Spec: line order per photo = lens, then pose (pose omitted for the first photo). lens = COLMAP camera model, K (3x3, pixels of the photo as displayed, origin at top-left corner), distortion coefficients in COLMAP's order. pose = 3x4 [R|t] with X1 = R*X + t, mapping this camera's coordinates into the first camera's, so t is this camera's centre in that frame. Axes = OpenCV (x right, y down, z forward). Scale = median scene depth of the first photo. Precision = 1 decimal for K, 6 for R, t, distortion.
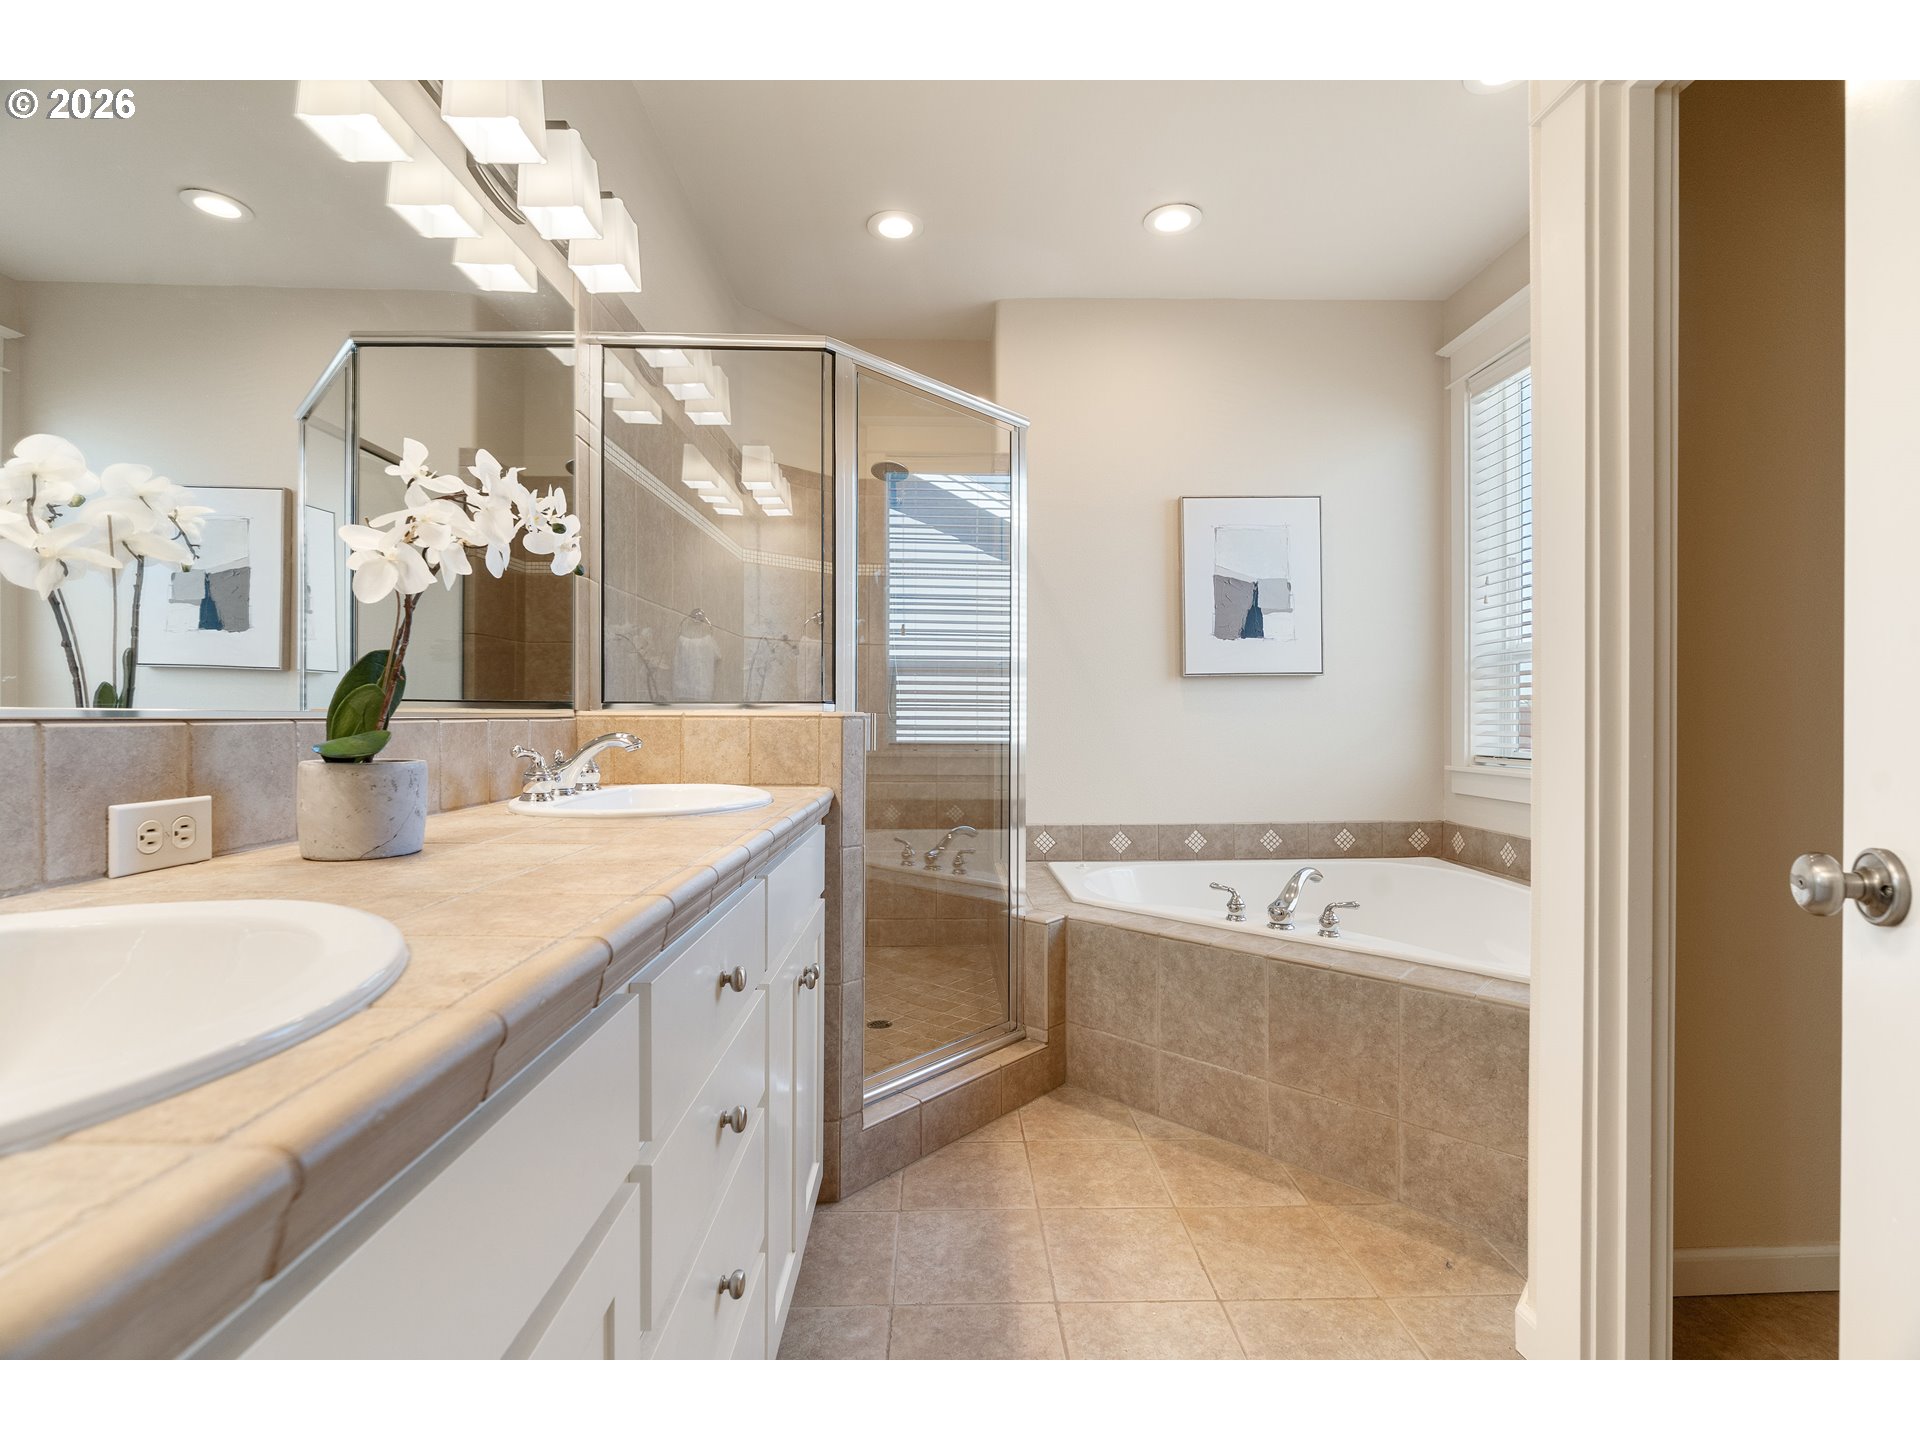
lens RADIAL K [[865.3, 0, 955.6], [0, 865.3, 720.3], [0, 0, 1]] dist [-0.007076, 0.001437]
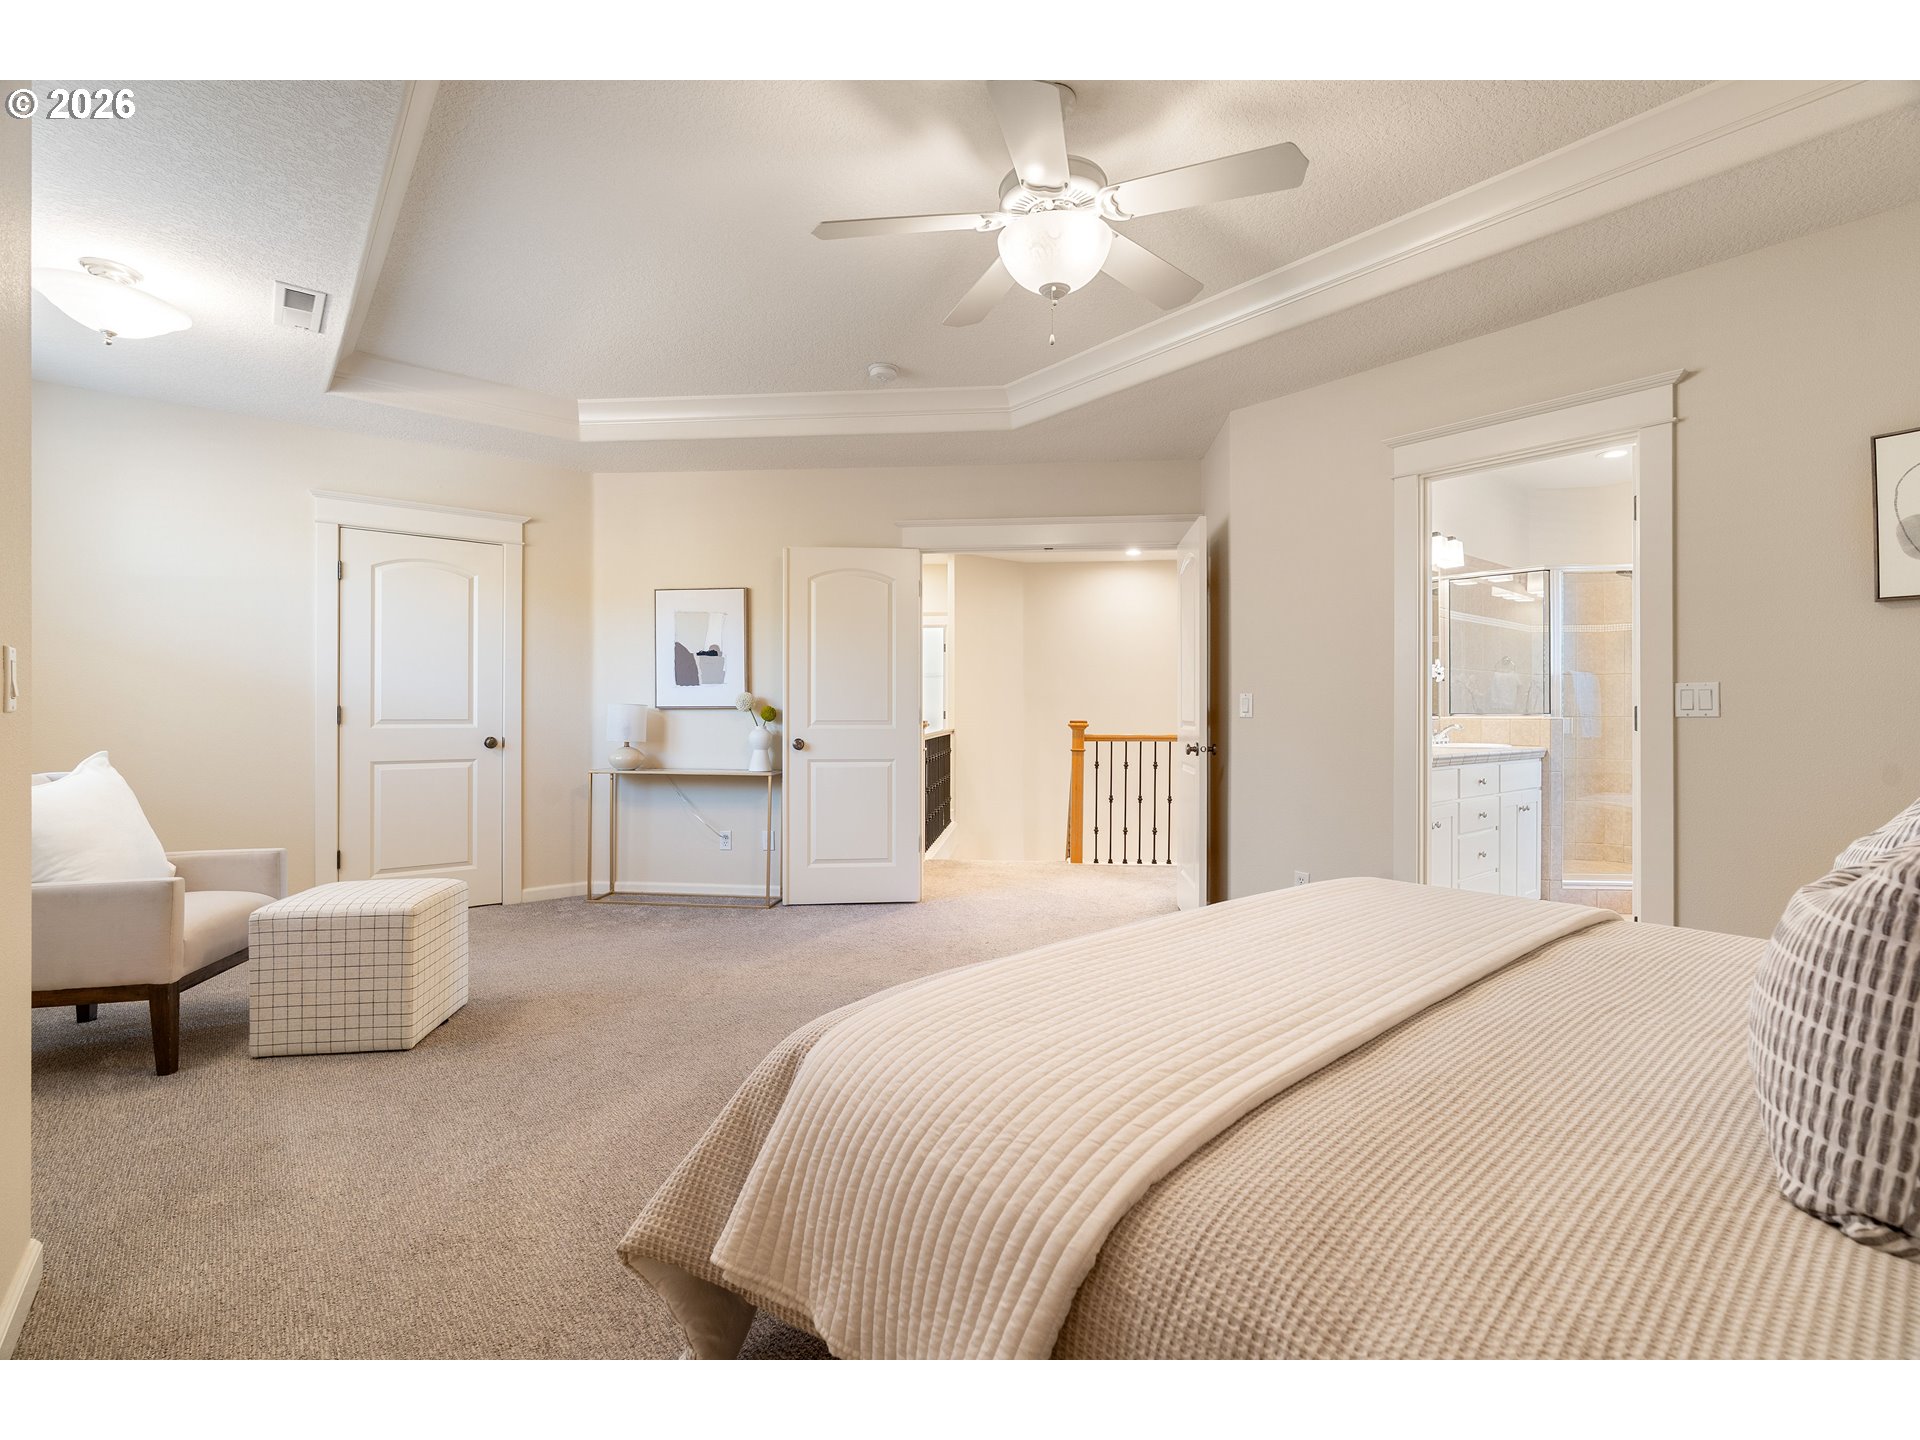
lens RADIAL K [[865.3, 0, 973.4], [0, 865.3, 710.7], [0, 0, 1]] dist [-0.007076, 0.001437]
pose [[0.629012, -0.004700, -0.777381, 0.600103], [-0.004640, 0.999941, -0.009801, 0.002966], [0.777382, 0.009772, 0.628953, -1.476831]]
